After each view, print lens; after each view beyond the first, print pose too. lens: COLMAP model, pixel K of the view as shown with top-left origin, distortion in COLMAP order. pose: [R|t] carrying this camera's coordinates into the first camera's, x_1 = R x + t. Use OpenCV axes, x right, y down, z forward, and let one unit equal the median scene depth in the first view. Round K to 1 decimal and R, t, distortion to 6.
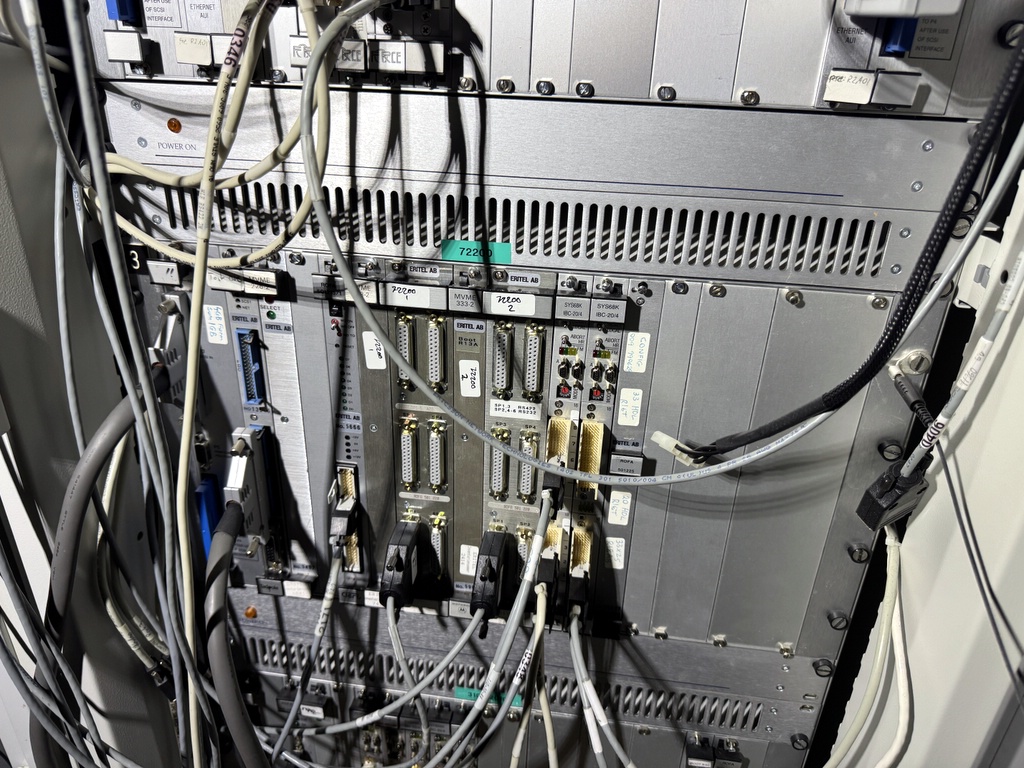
lens RADIAL K [[728.7, 0, 512.0], [0, 728.7, 384.0], [0, 0, 1]] dist [0.139786, -0.315451]
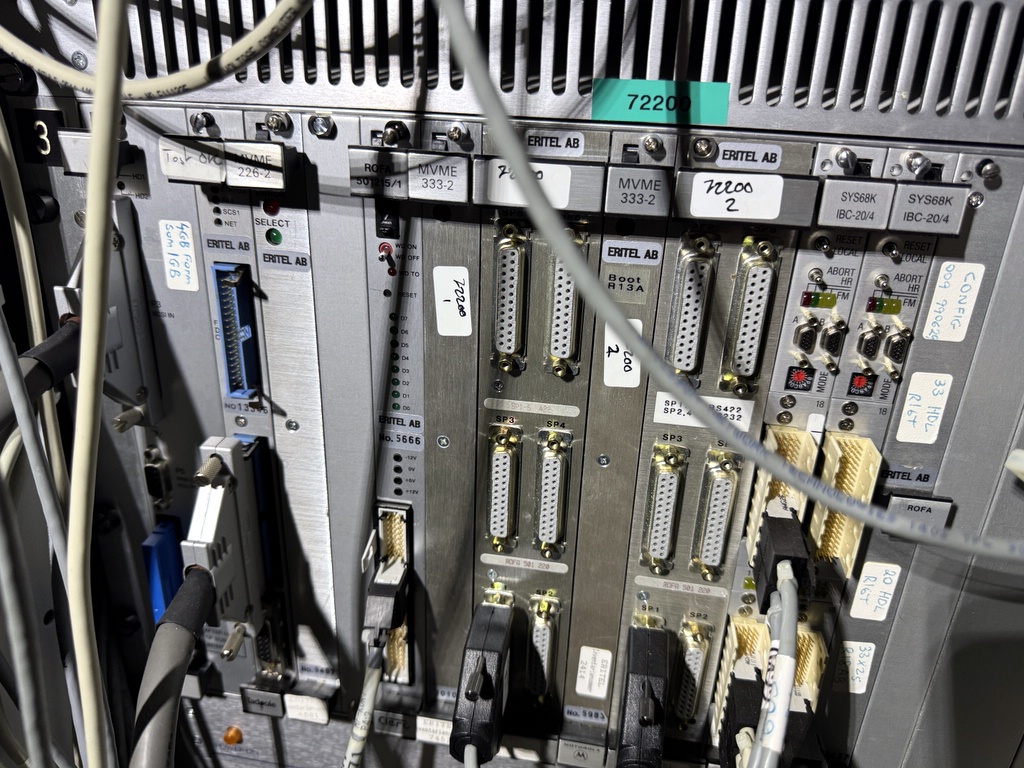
lens RADIAL K [[755.2, 0, 517.6], [0, 755.2, 383.9], [0, 0, 1]] dist [0.040506, -0.085451]
pose [[0.999649, 0.014910, -0.021883, -0.122819], [-0.016024, 0.998537, -0.051638, 0.045774], [0.021081, 0.051970, 0.998426, 0.420969]]
